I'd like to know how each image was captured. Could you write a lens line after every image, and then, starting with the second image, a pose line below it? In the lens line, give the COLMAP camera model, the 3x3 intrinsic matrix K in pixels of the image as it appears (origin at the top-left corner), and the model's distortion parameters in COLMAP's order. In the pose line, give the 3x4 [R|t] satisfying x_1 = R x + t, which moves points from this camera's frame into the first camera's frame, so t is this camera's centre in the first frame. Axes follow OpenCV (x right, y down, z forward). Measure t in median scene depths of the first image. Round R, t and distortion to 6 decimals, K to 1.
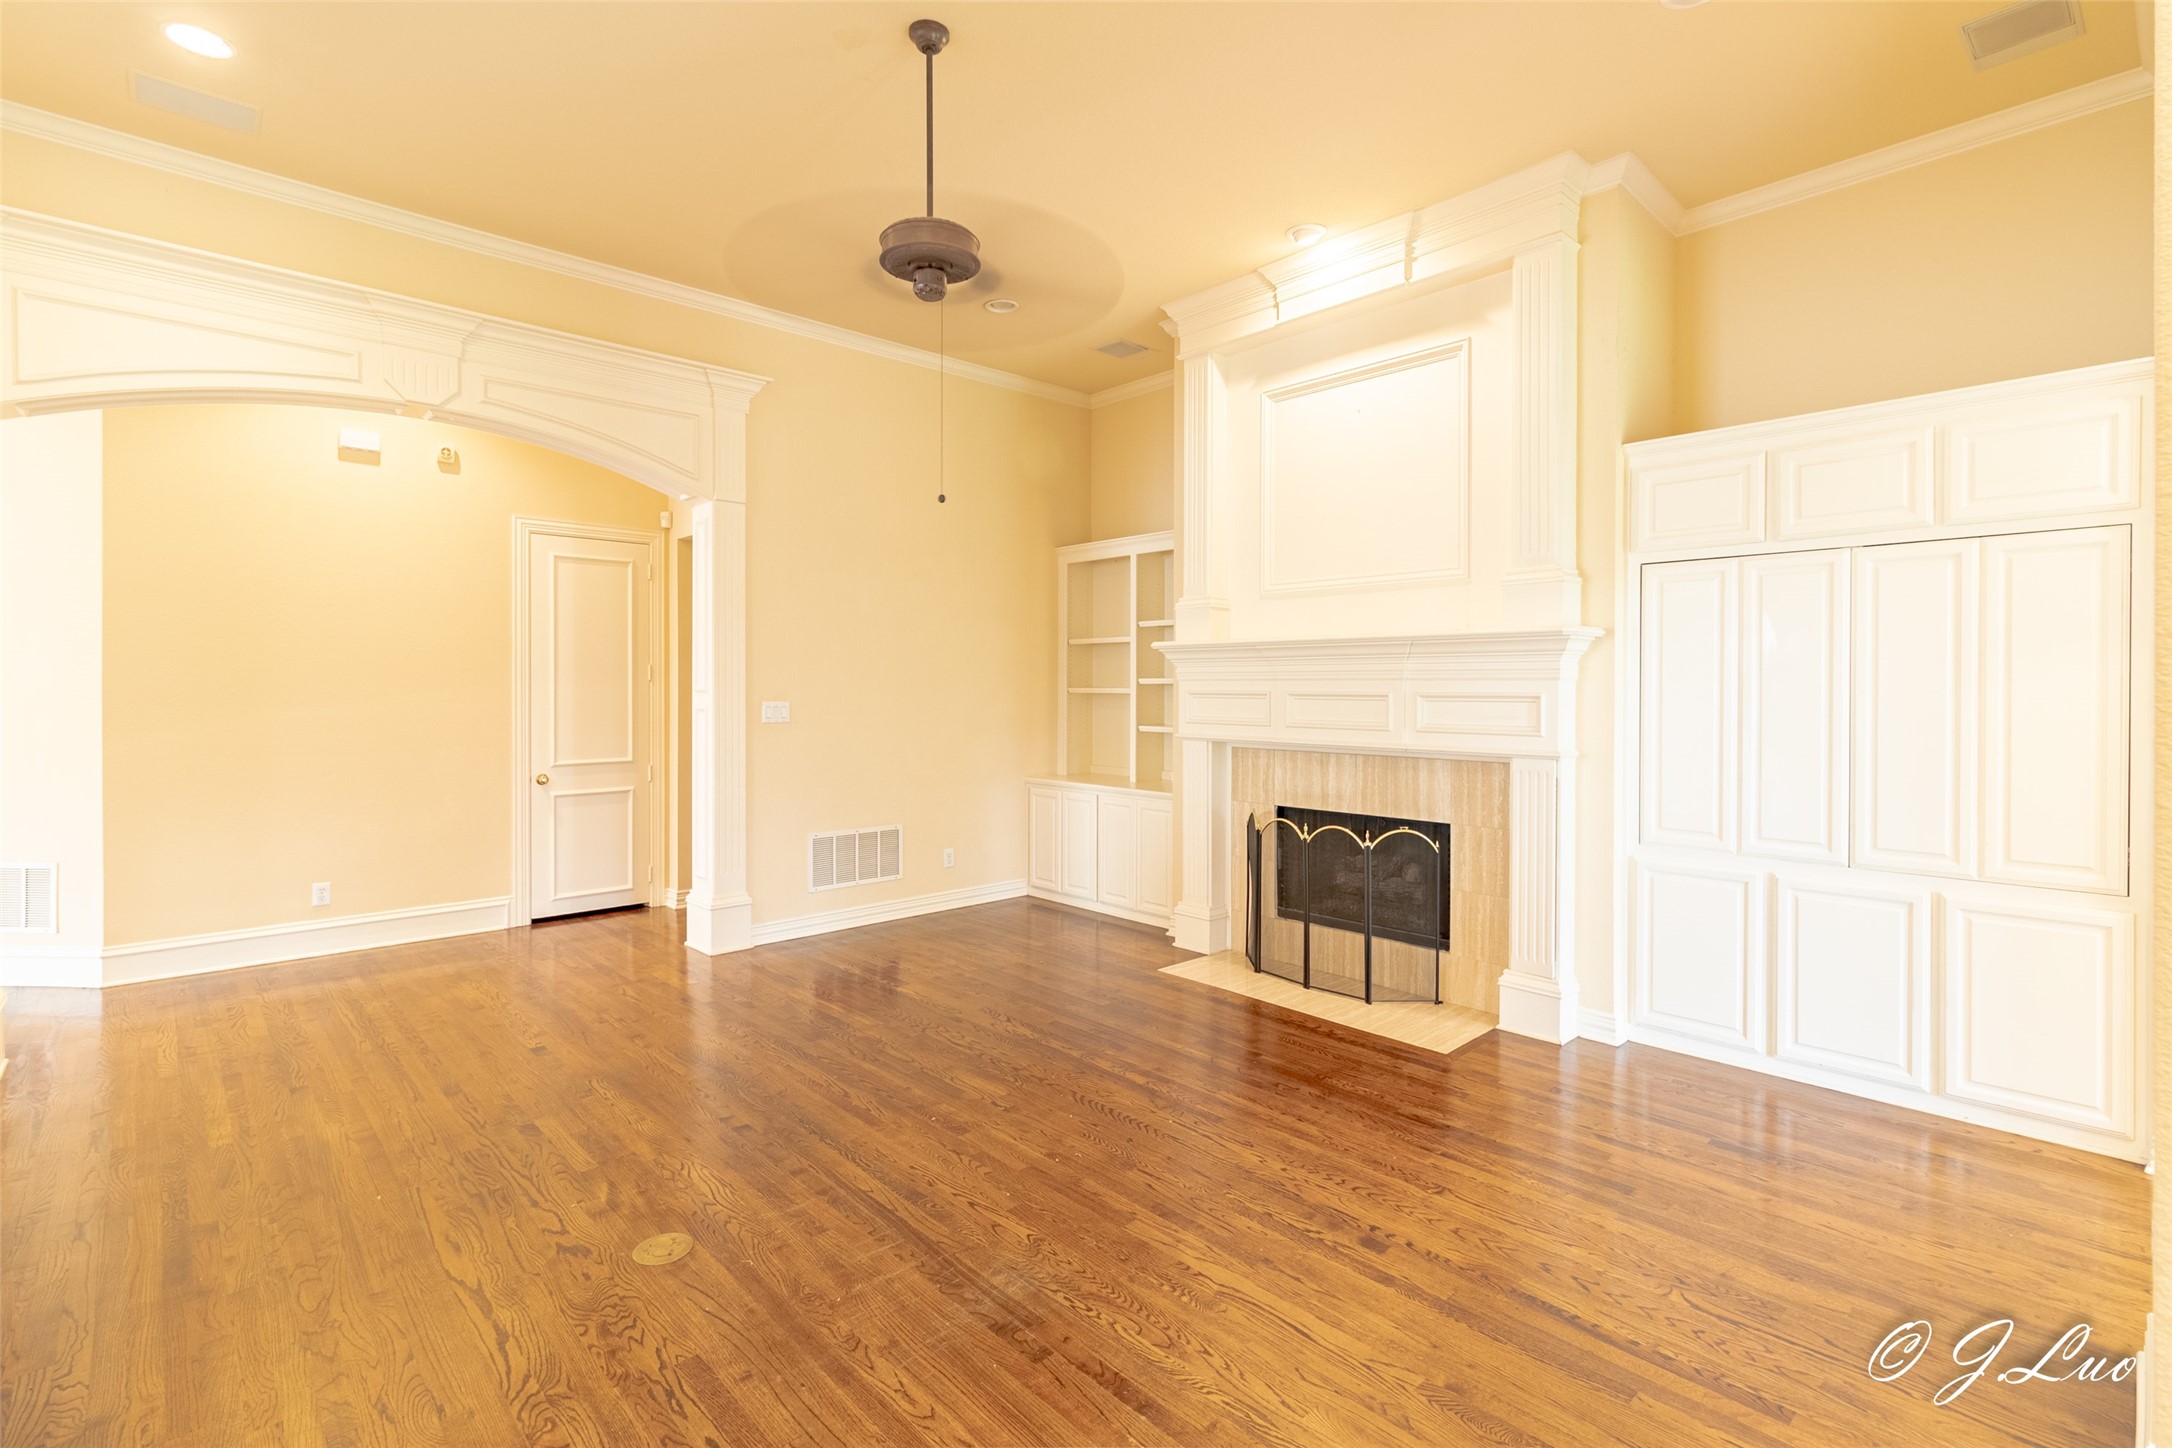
lens RADIAL K [[996.0, 0, 1119.7], [0, 996.0, 692.6], [0, 0, 1]] dist [-0.001145, -0.000089]
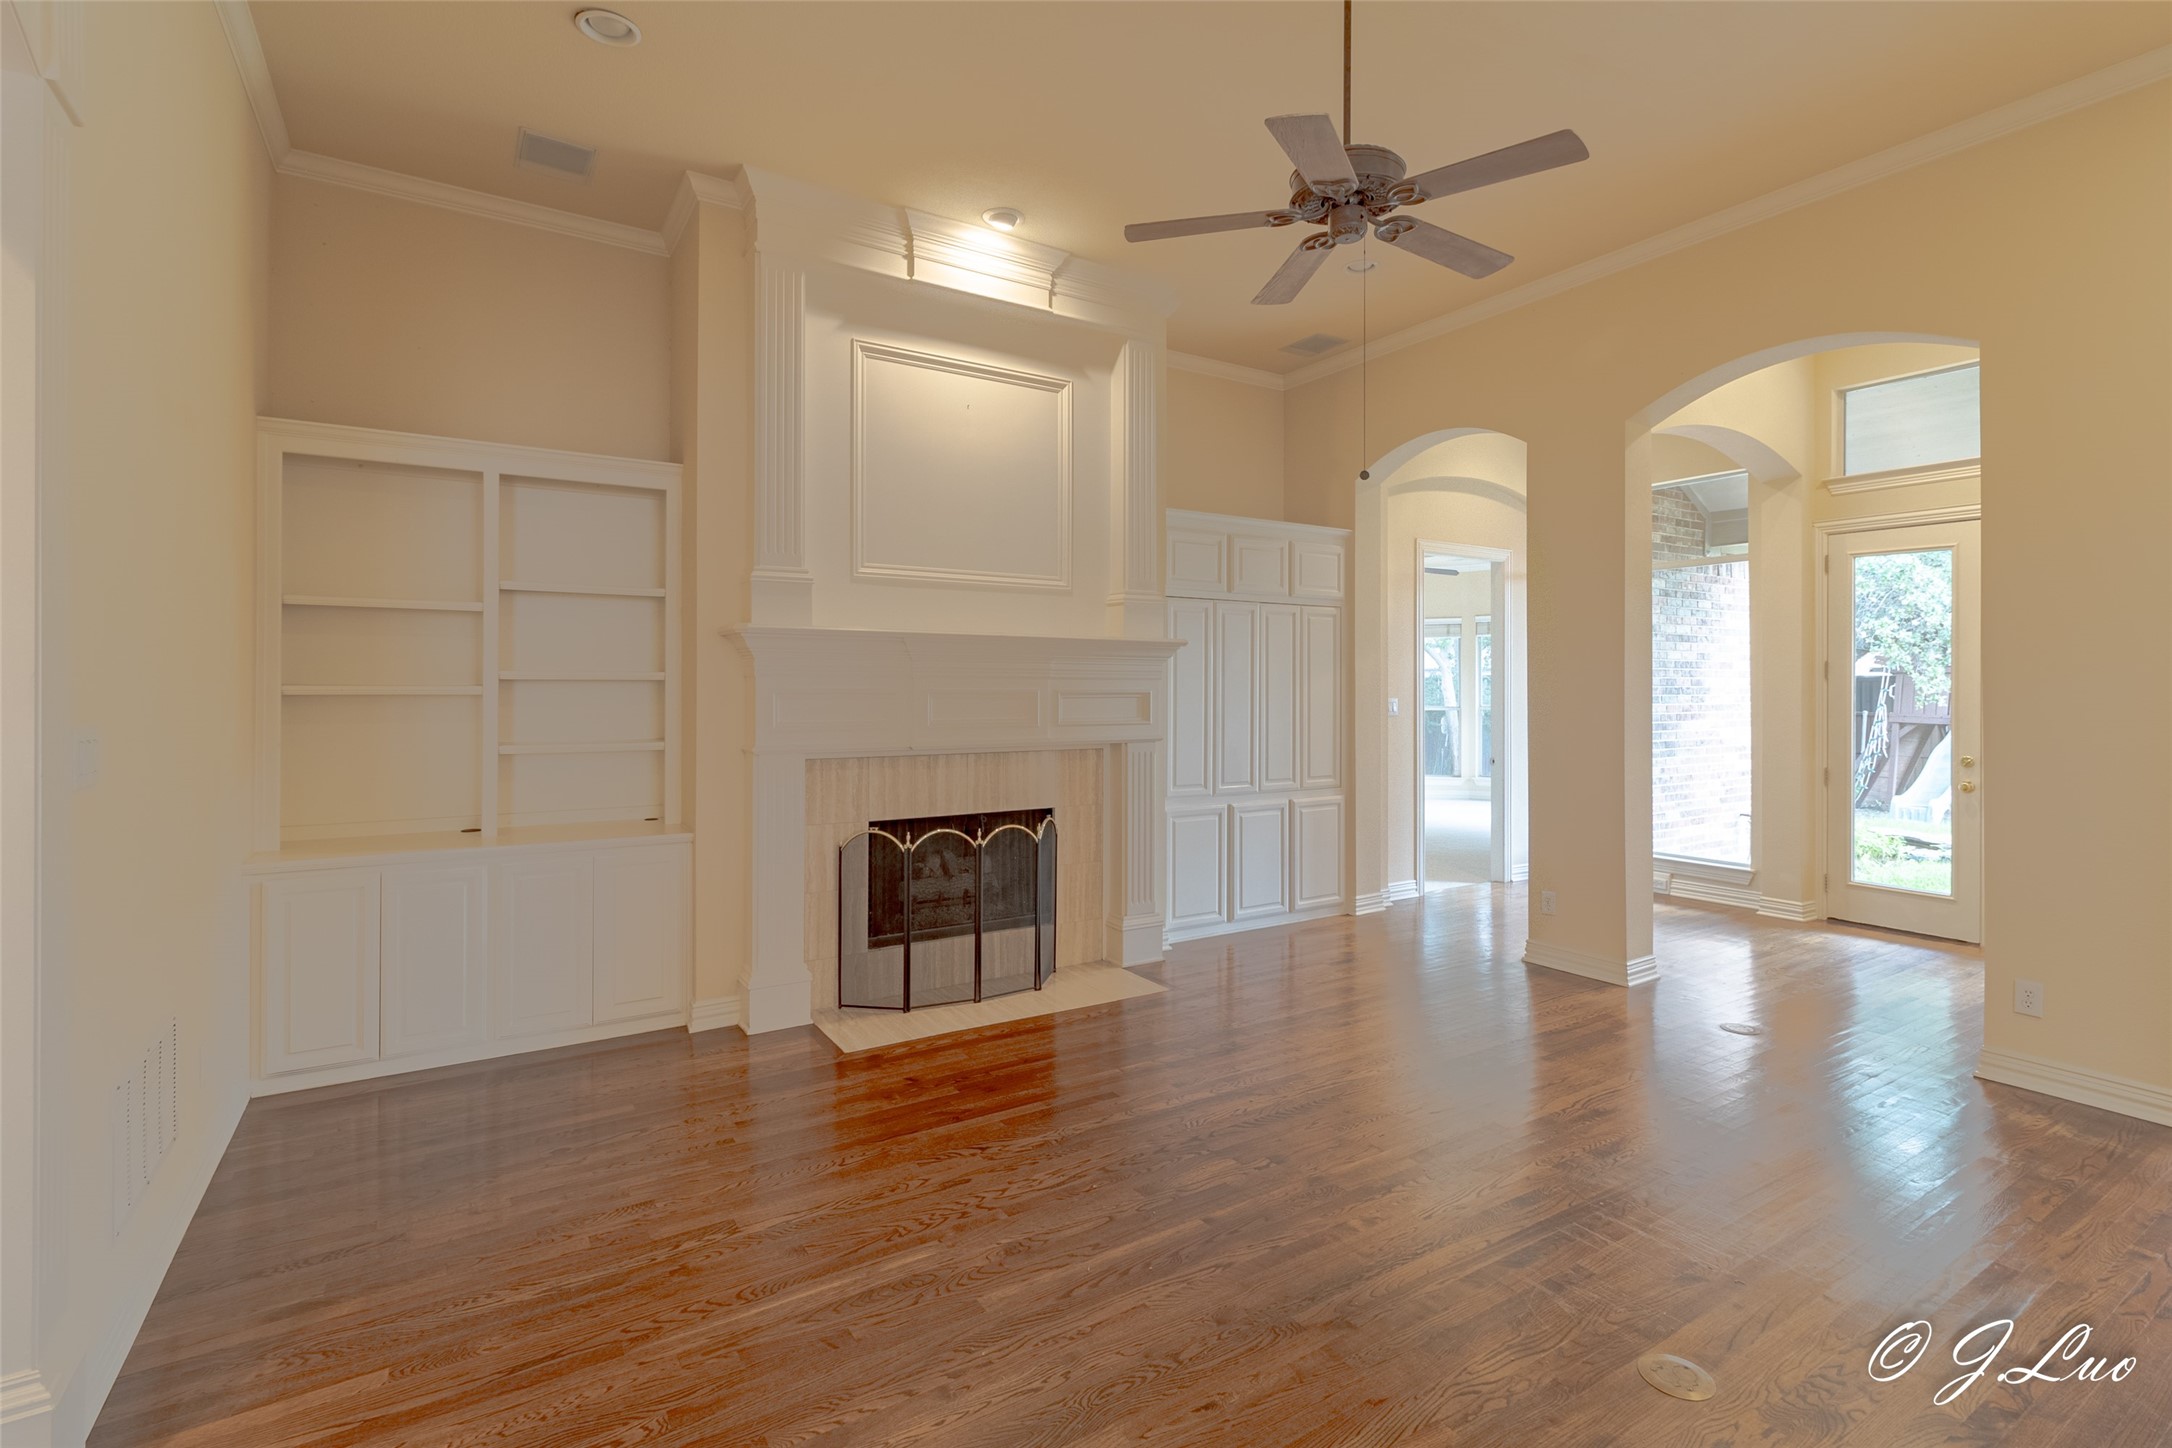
lens RADIAL K [[1010.4, 0, 1092.2], [0, 1010.4, 677.2], [0, 0, 1]] dist [-0.001063, -0.000300]
pose [[0.191850, 0.008133, 0.981391, -0.733840], [0.003341, 0.999954, -0.008940, -0.003808], [-0.981419, 0.004994, 0.191814, 0.702046]]
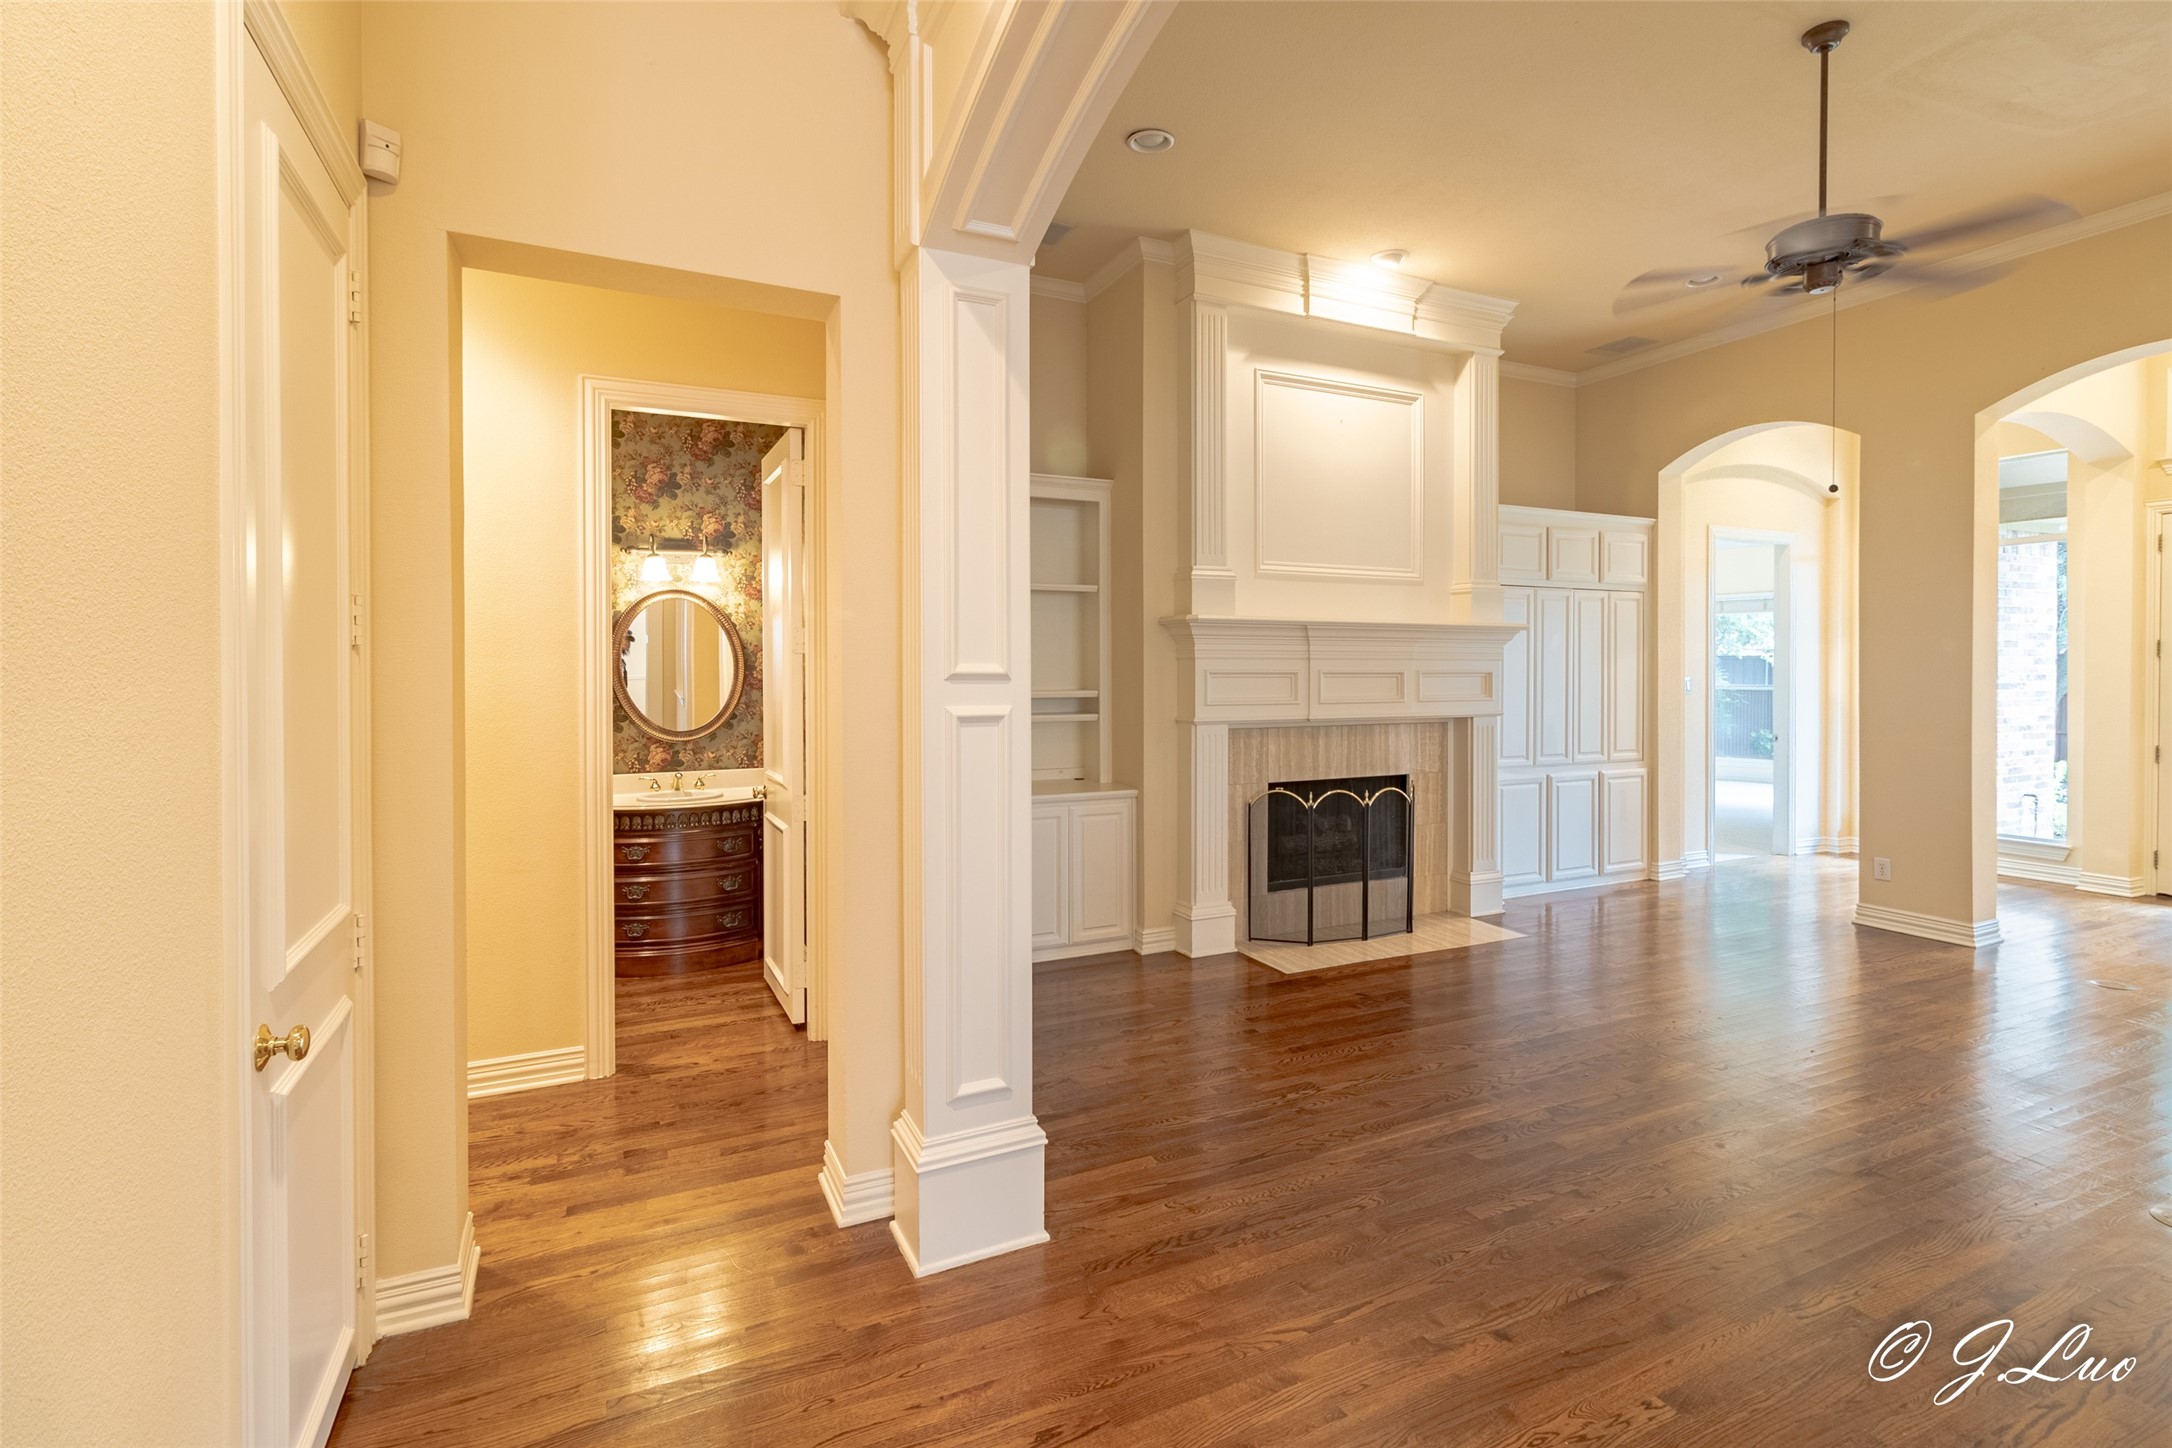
lens RADIAL K [[1008.3, 0, 1088.2], [0, 1008.3, 674.4], [0, 0, 1]] dist [0.001120, -0.000440]
pose [[0.313012, -0.008156, 0.949714, -0.955189], [0.006024, 0.999960, 0.006602, -0.005265], [-0.949730, 0.003655, 0.313048, 0.934795]]
